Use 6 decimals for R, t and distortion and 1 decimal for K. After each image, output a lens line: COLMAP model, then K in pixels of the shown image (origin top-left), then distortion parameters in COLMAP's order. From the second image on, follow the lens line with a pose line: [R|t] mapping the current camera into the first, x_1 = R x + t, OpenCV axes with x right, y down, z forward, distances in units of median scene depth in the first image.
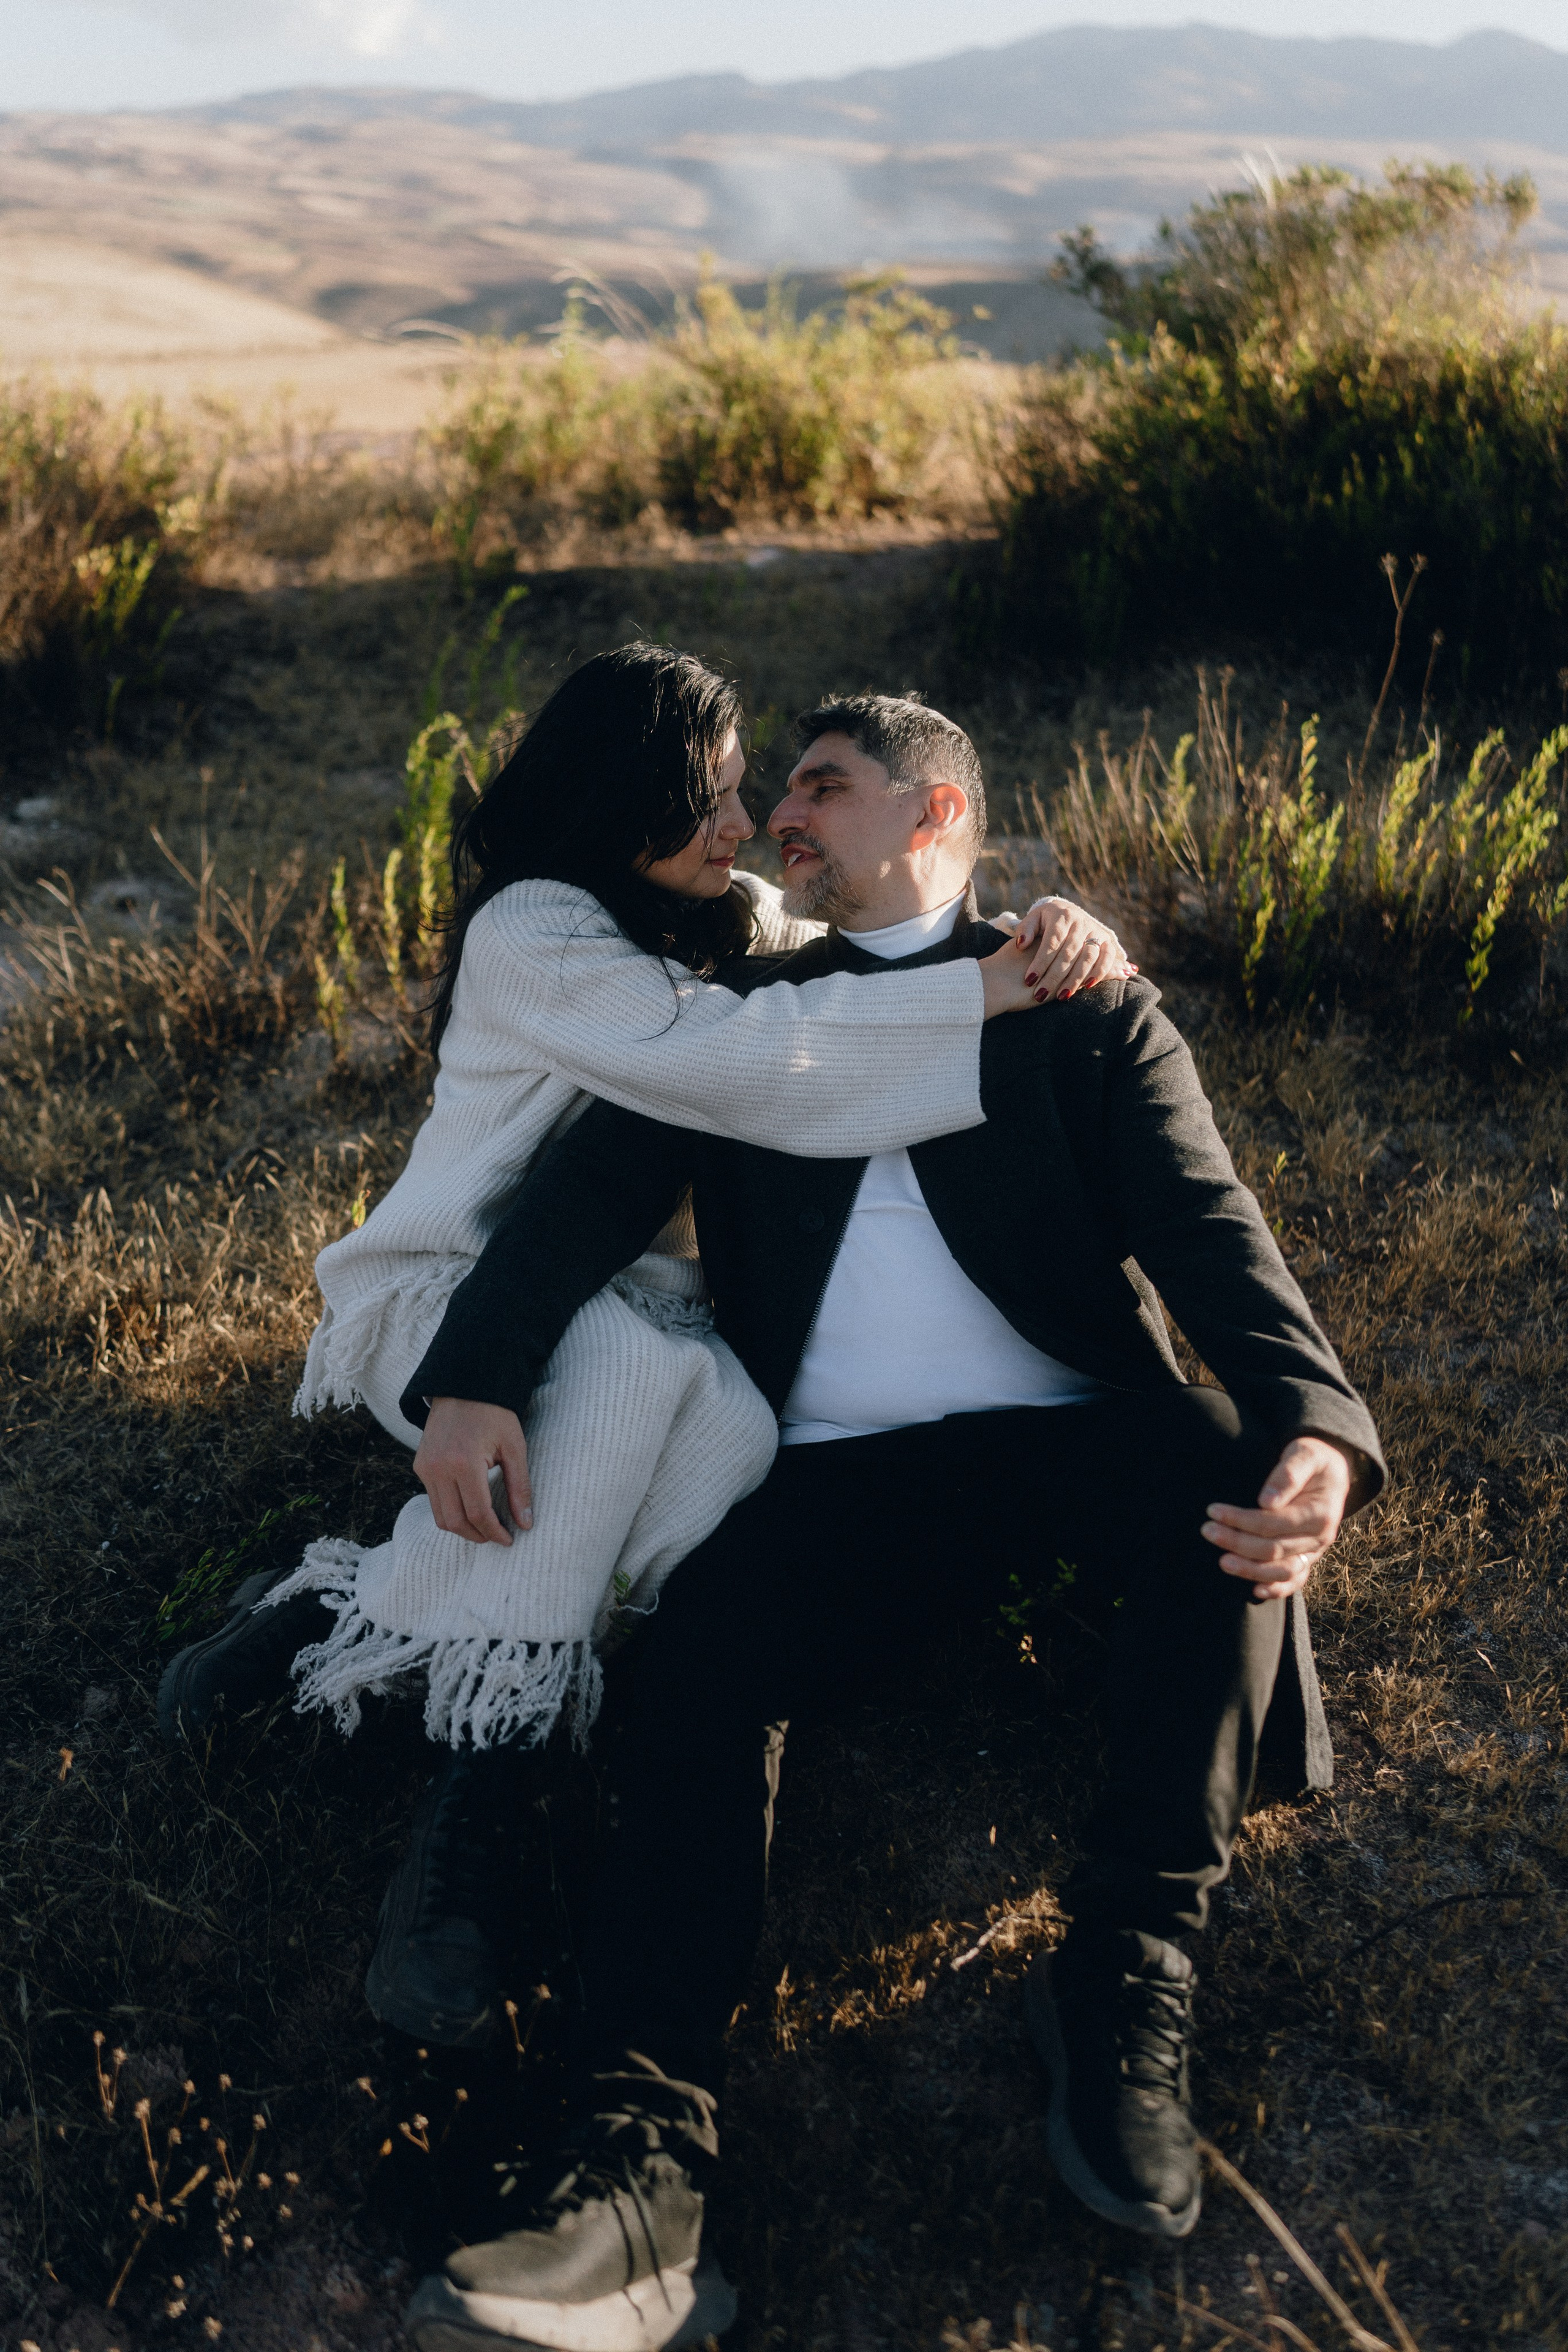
lens RADIAL K [[2209.3, 0, 744.2], [0, 2209.3, 1174.4], [0, 0, 1]] dist [0.006428, 0.006810]
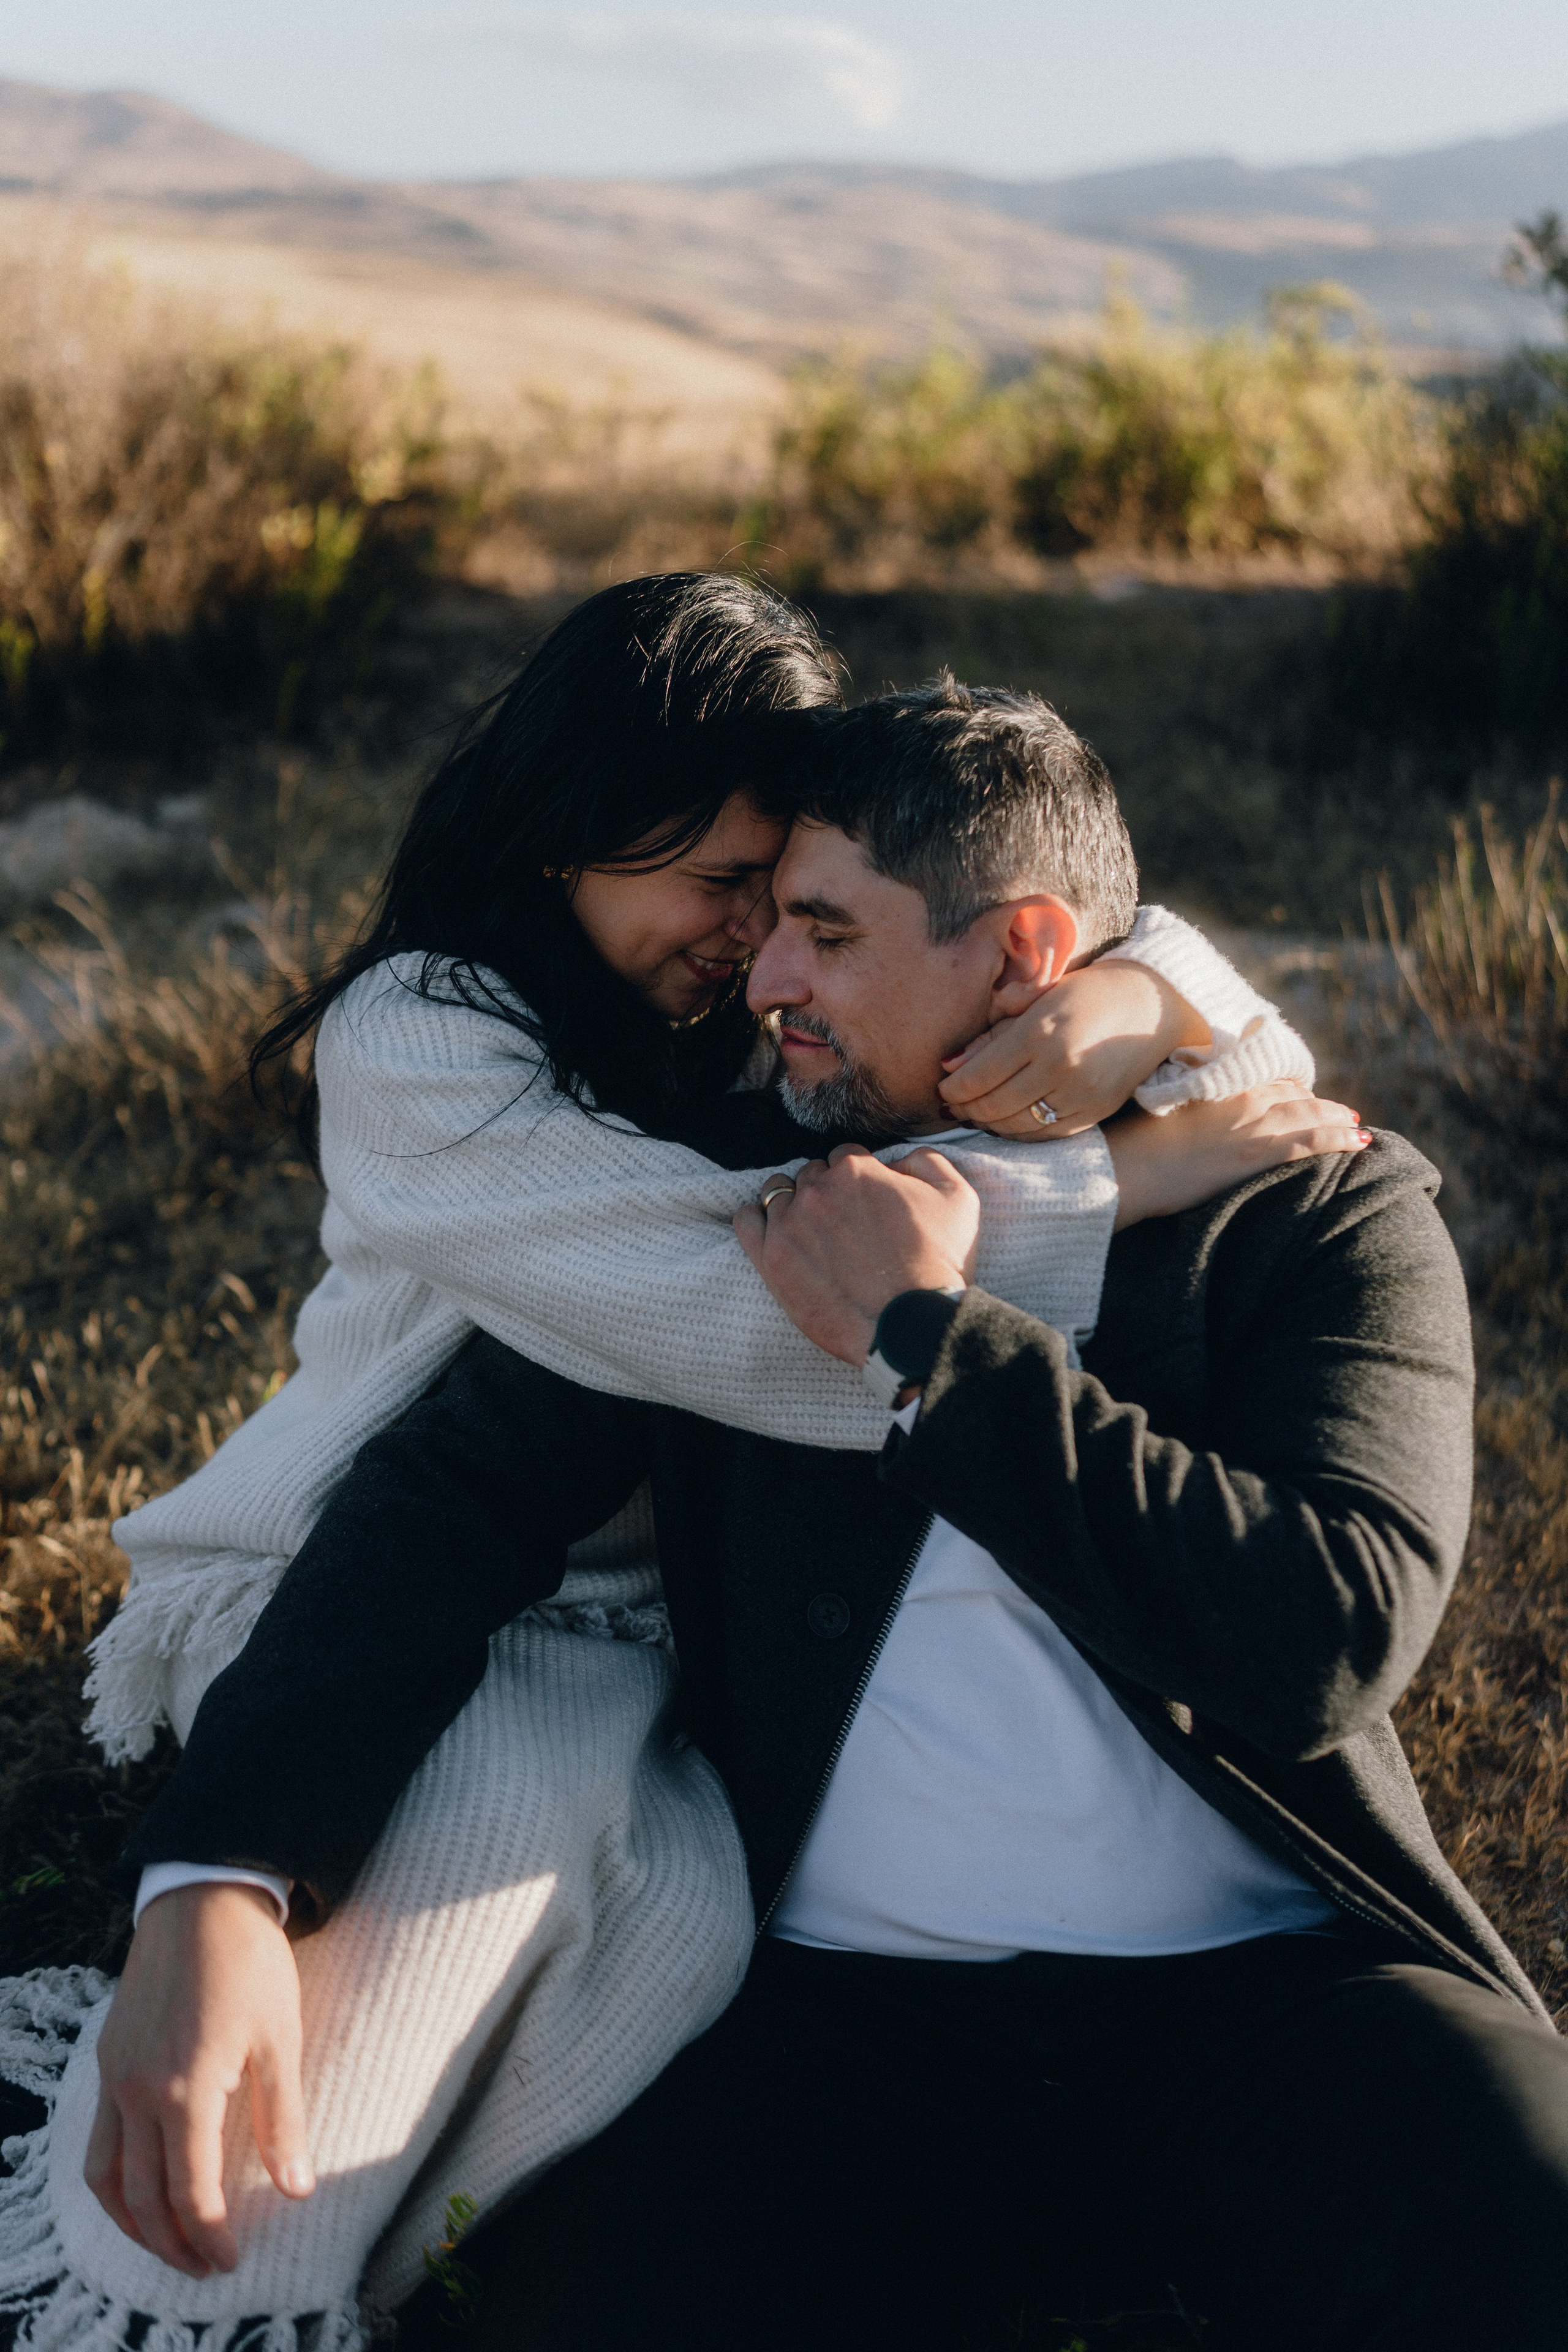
lens RADIAL K [[2216.2, 0, 777.4], [0, 2216.2, 1147.8], [0, 0, 1]] dist [0.017174, -0.025742]
pose [[0.982020, 0.097584, -0.161598, 0.048672], [-0.104300, 0.993979, -0.033590, -0.032495], [0.157348, 0.049840, 0.986285, 0.201722]]
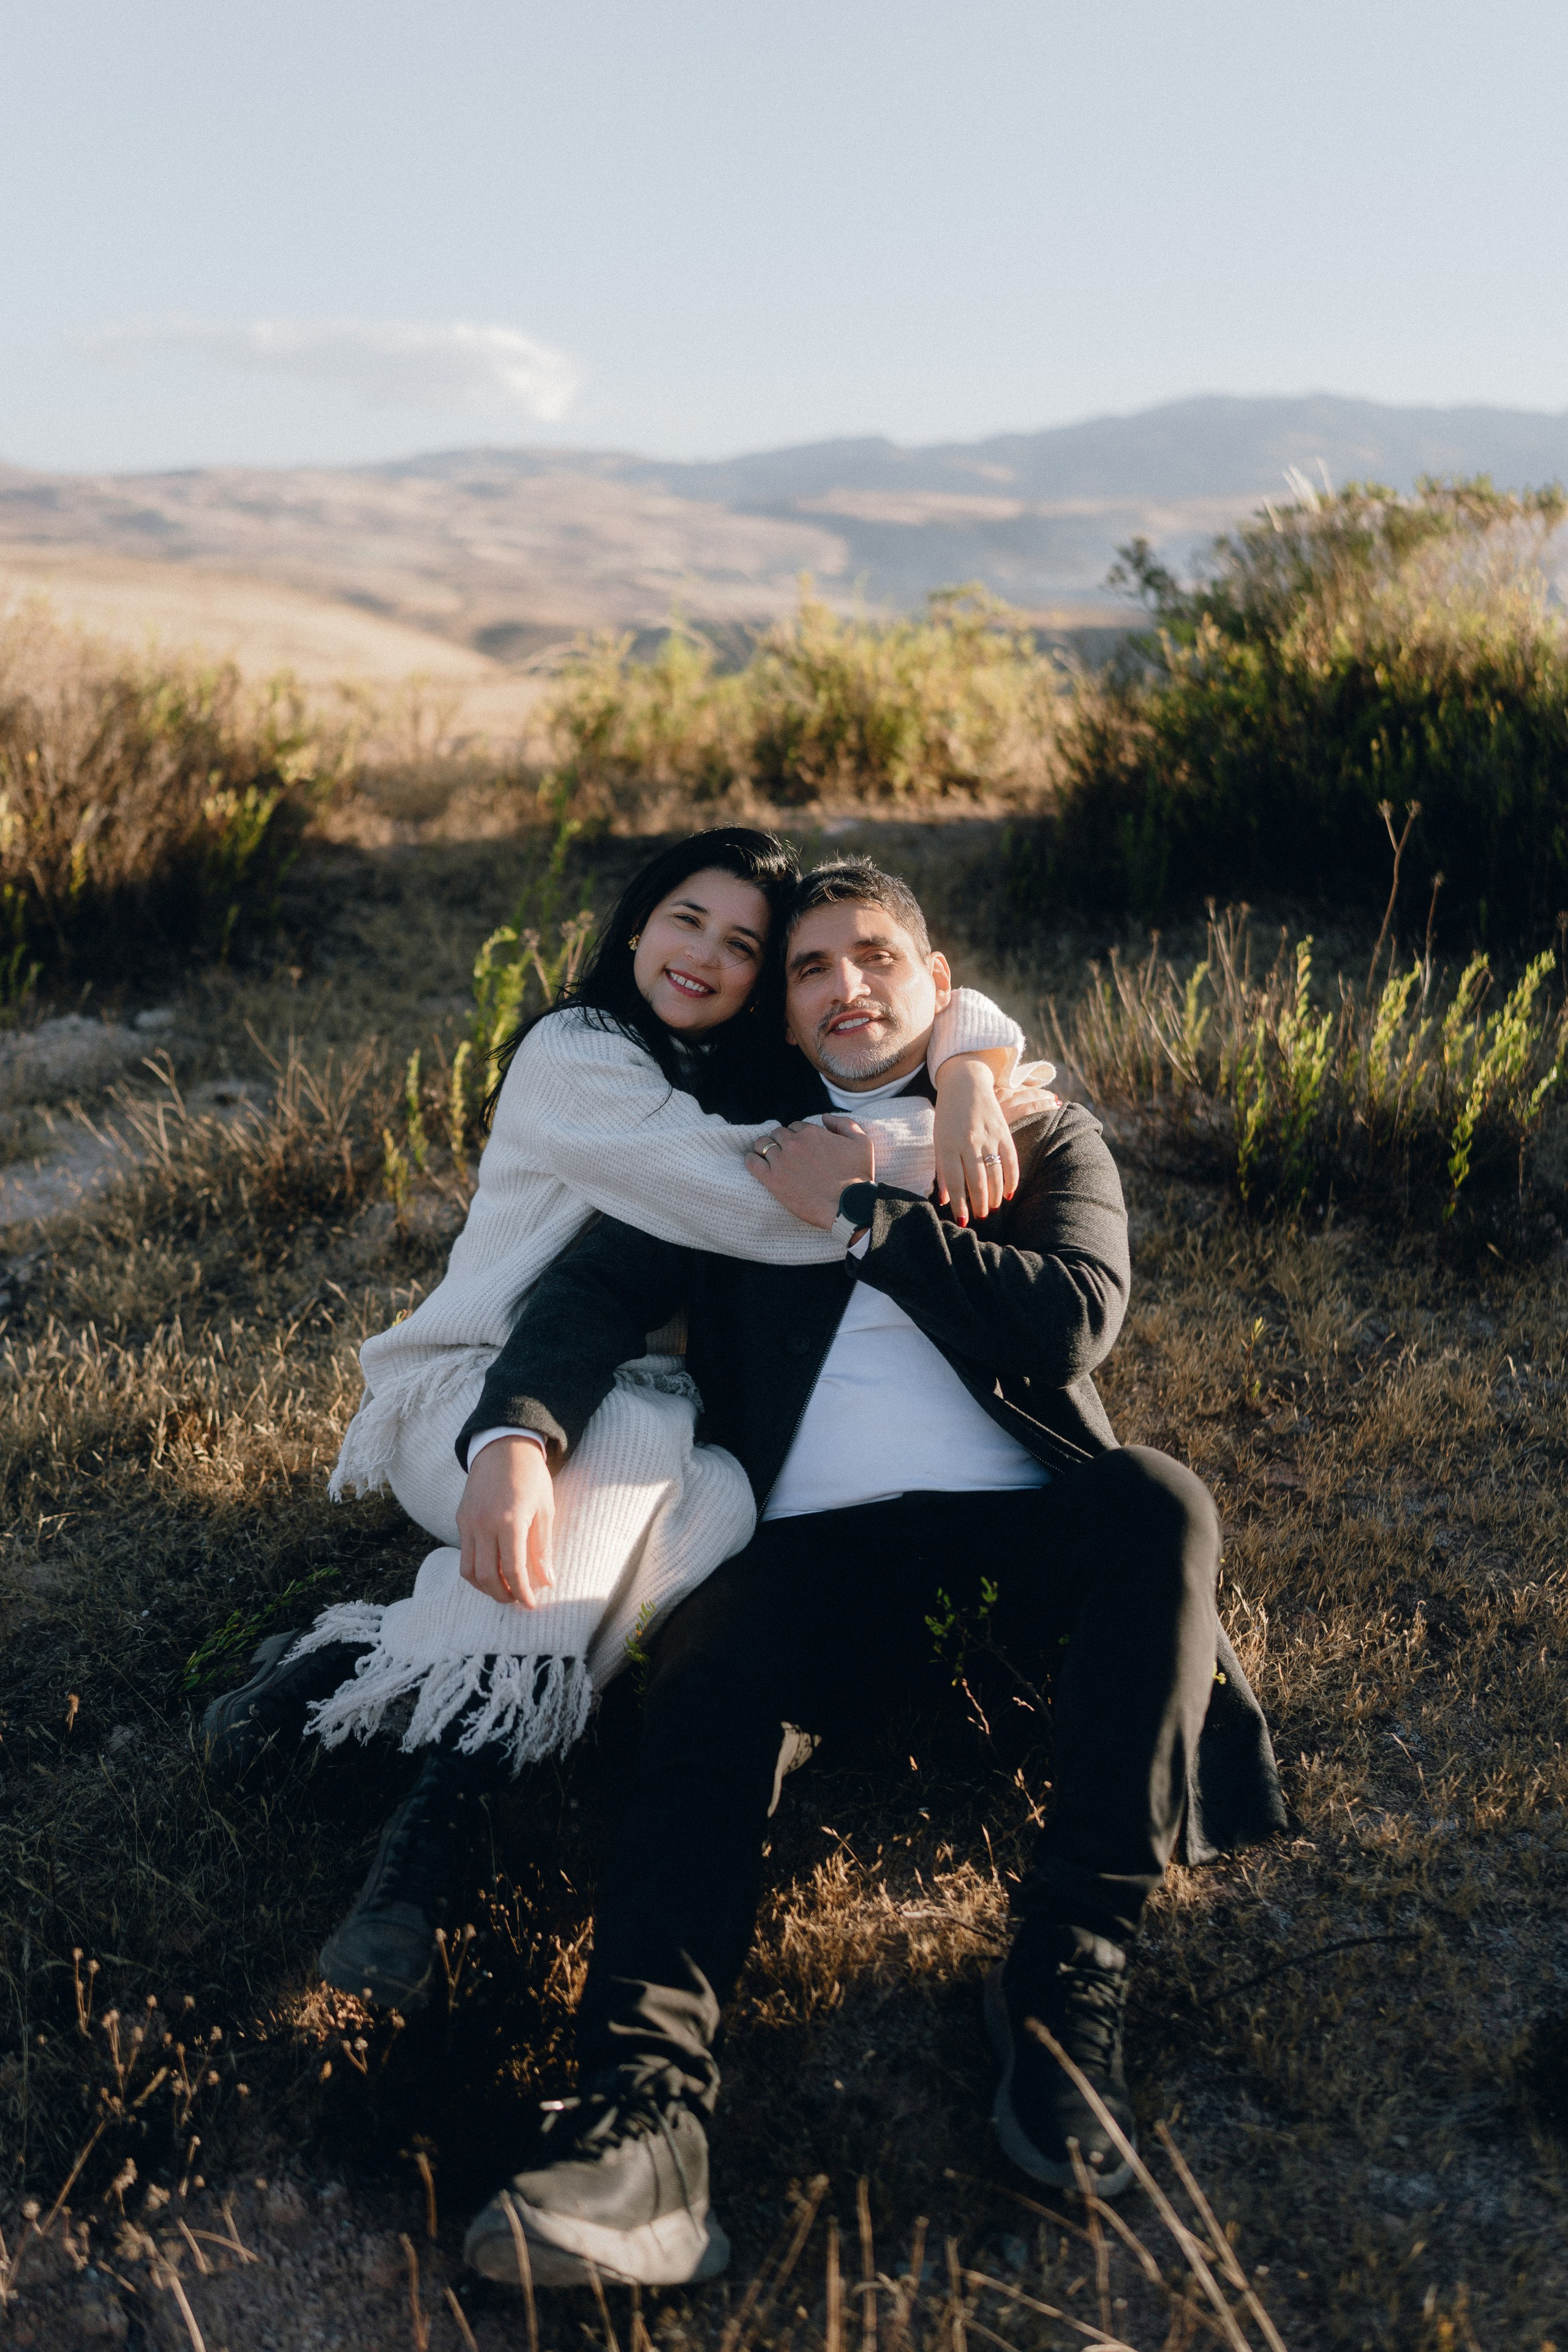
lens RADIAL K [[2209.3, 0, 744.2], [0, 2209.3, 1174.4], [0, 0, 1]] dist [0.006428, 0.006810]
pose [[0.997997, 0.024902, -0.058160, 0.035538], [-0.032807, 0.989724, -0.139179, 0.050804], [0.054096, 0.140808, 0.988558, -0.053316]]
